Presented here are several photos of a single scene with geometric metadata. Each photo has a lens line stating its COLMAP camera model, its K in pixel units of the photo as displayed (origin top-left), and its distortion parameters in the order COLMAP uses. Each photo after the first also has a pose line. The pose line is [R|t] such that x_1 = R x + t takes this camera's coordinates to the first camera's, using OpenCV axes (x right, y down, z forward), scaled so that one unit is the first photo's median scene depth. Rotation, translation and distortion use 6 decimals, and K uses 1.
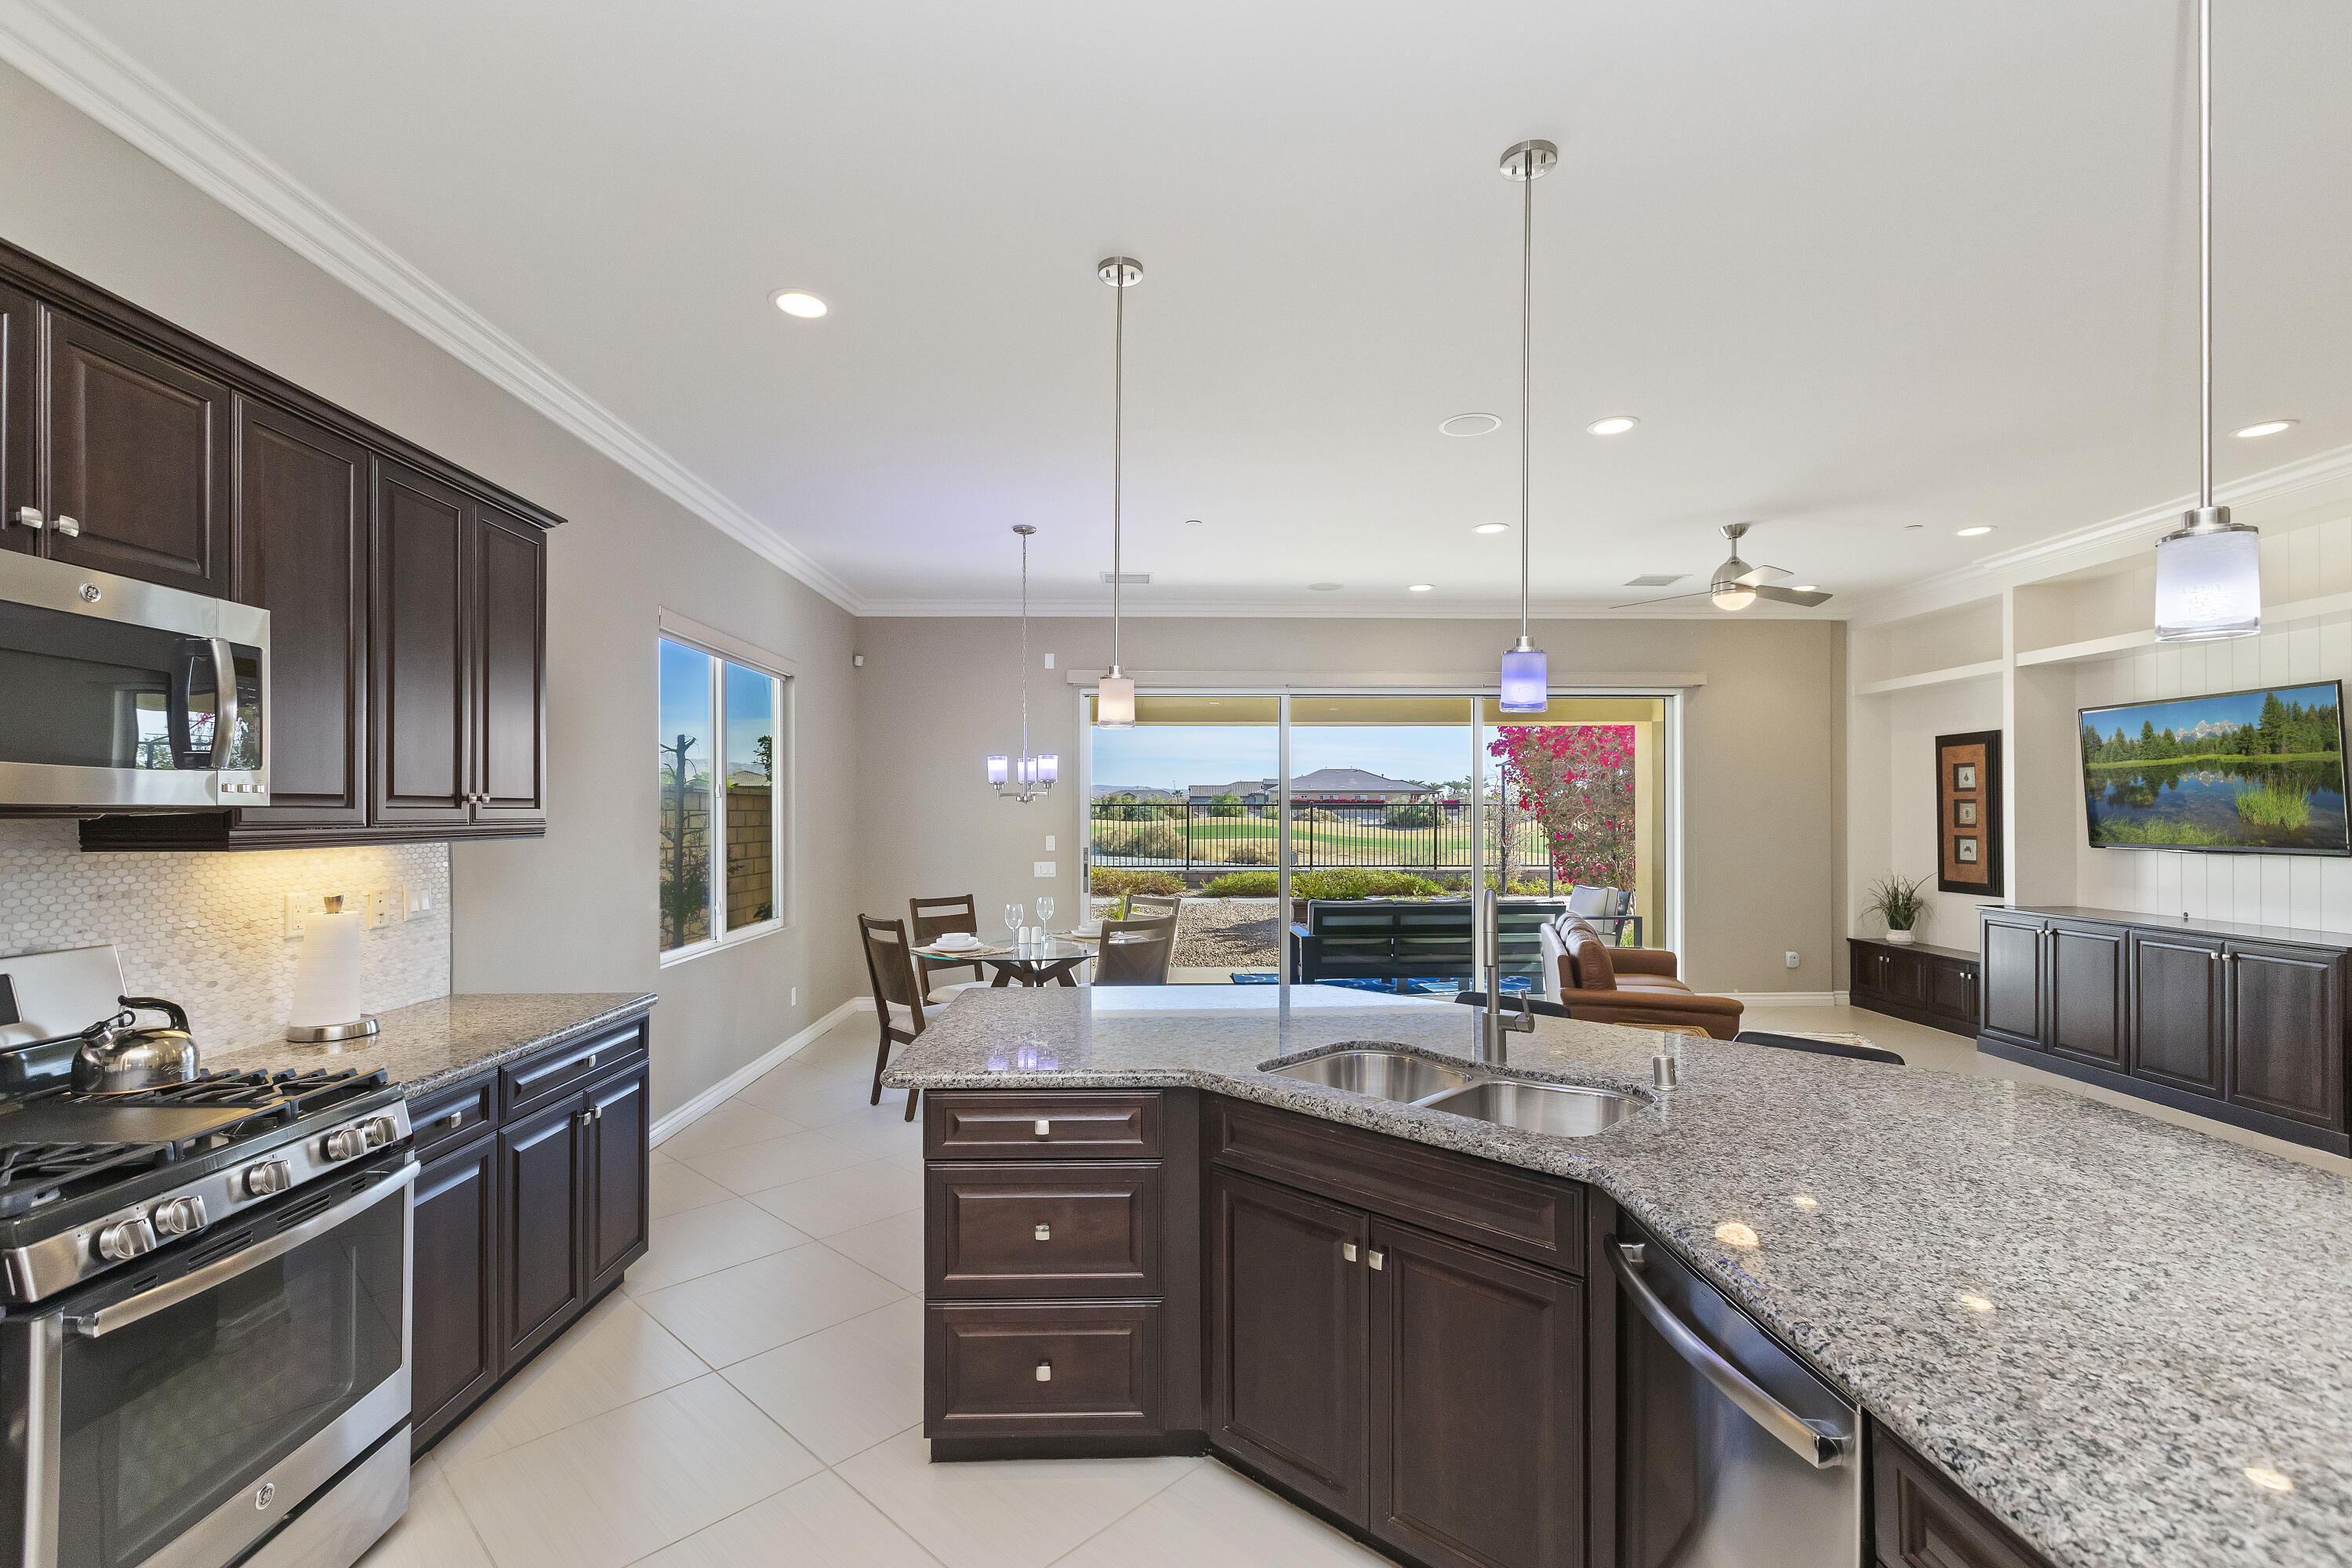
lens RADIAL K [[1086.5, 0, 1176.0], [0, 1086.5, 784.0], [0, 0, 1]] dist [-0.000065, 0.000026]
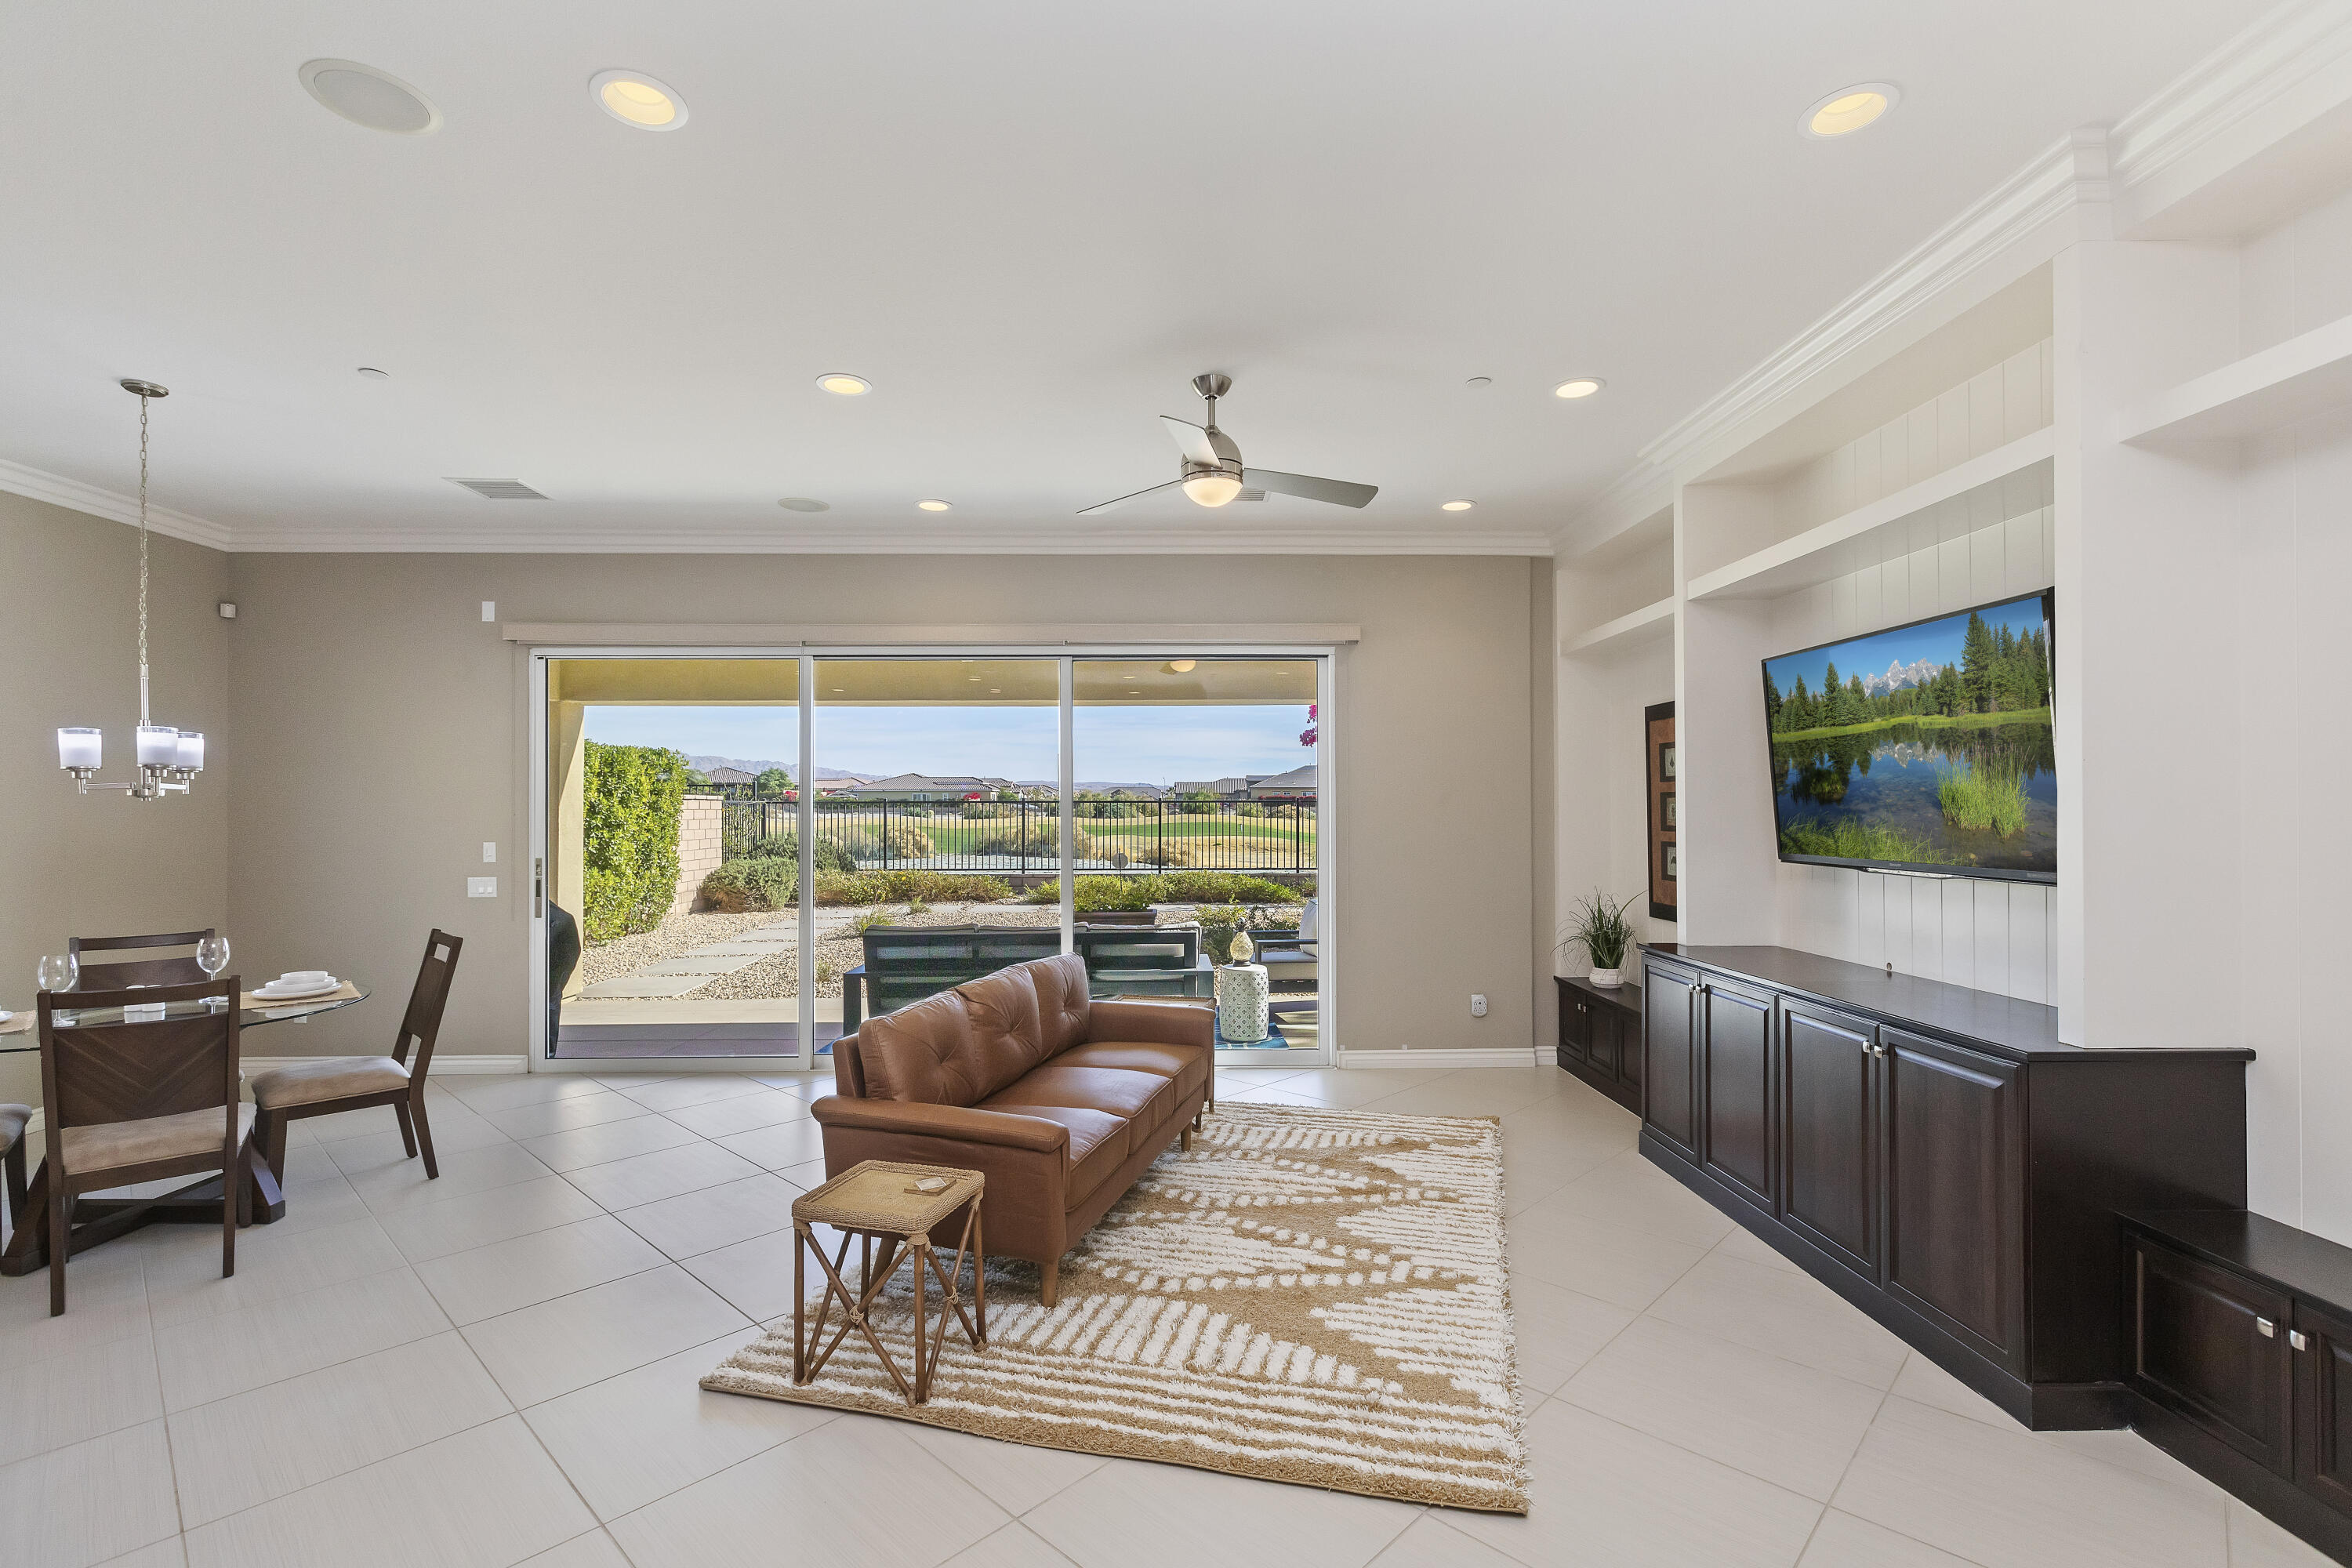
lens RADIAL K [[1067.1, 0, 1193.8], [0, 1067.1, 791.4], [0, 0, 1]] dist [-0.005555, -0.000085]
pose [[0.999984, -0.000063, -0.005643, 0.456659], [0.000116, 0.999956, 0.009351, 0.006009], [0.005642, -0.009351, 0.999940, 0.315124]]
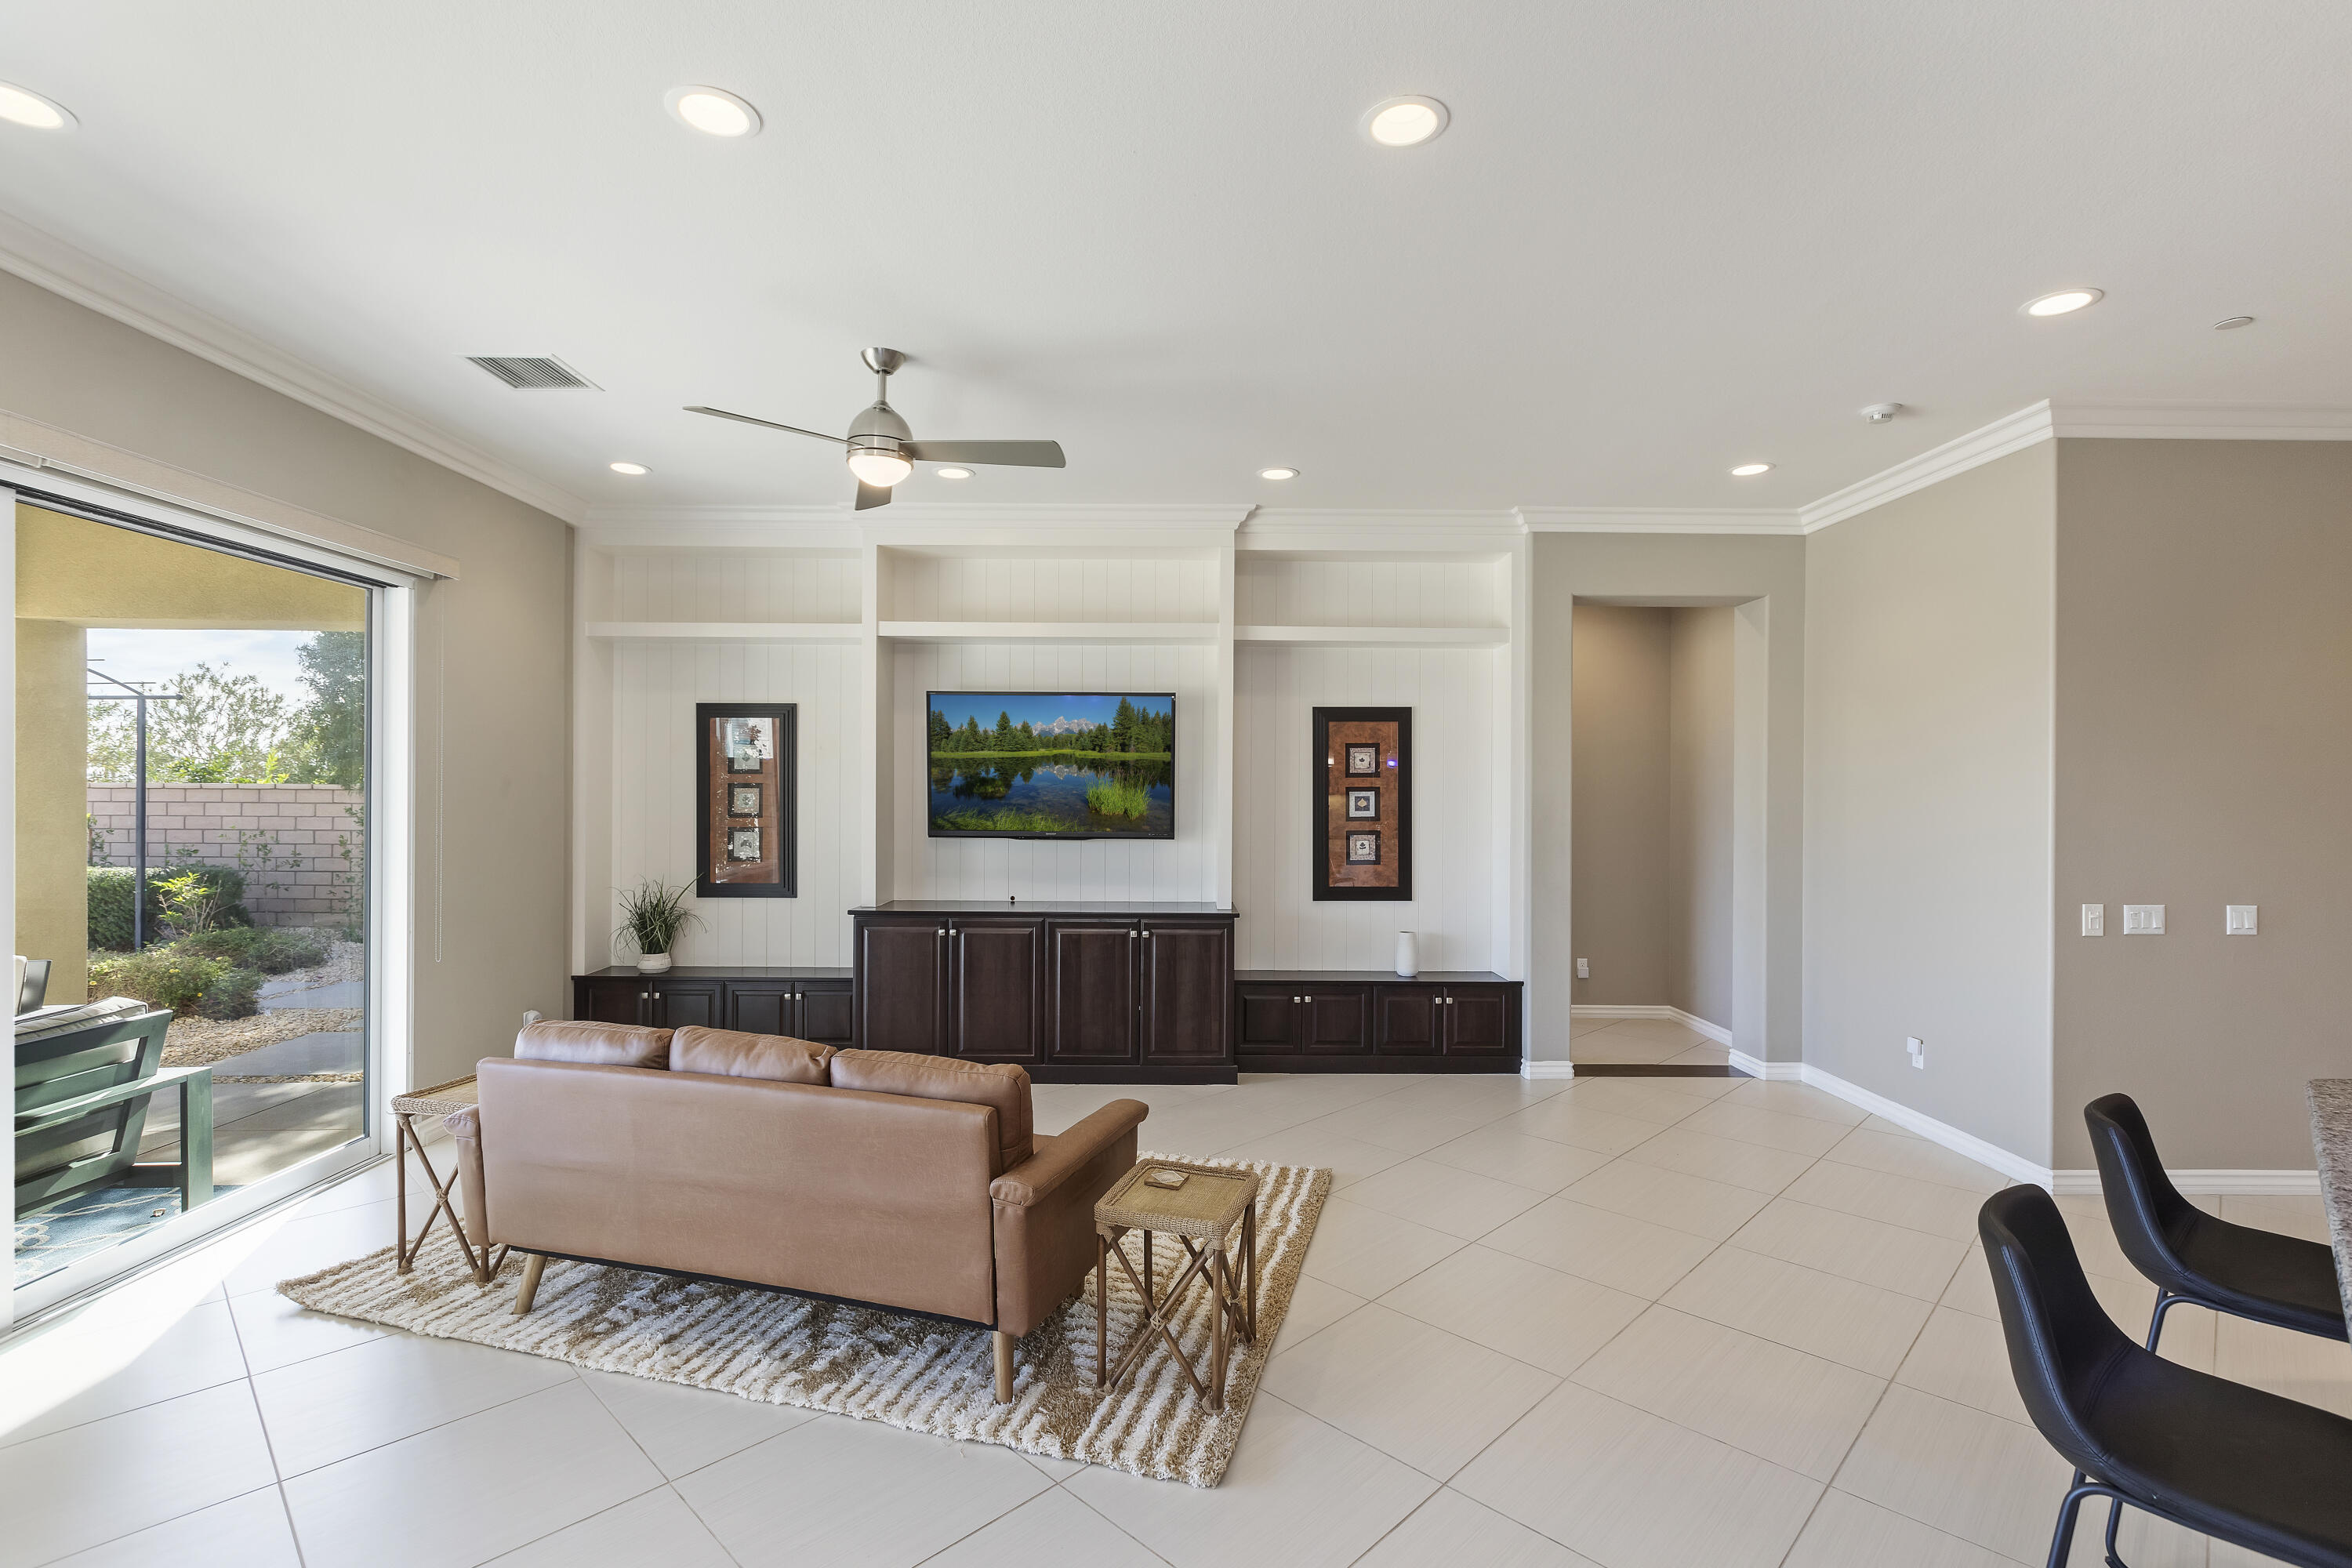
lens RADIAL K [[1067.1, 0, 1193.8], [0, 1067.1, 791.4], [0, 0, 1]] dist [-0.005555, -0.000085]
pose [[0.033238, 0.011963, 0.999376, -0.084528], [-0.036499, 0.999276, -0.010748, 0.018735], [-0.998781, -0.036119, 0.033651, 0.720204]]
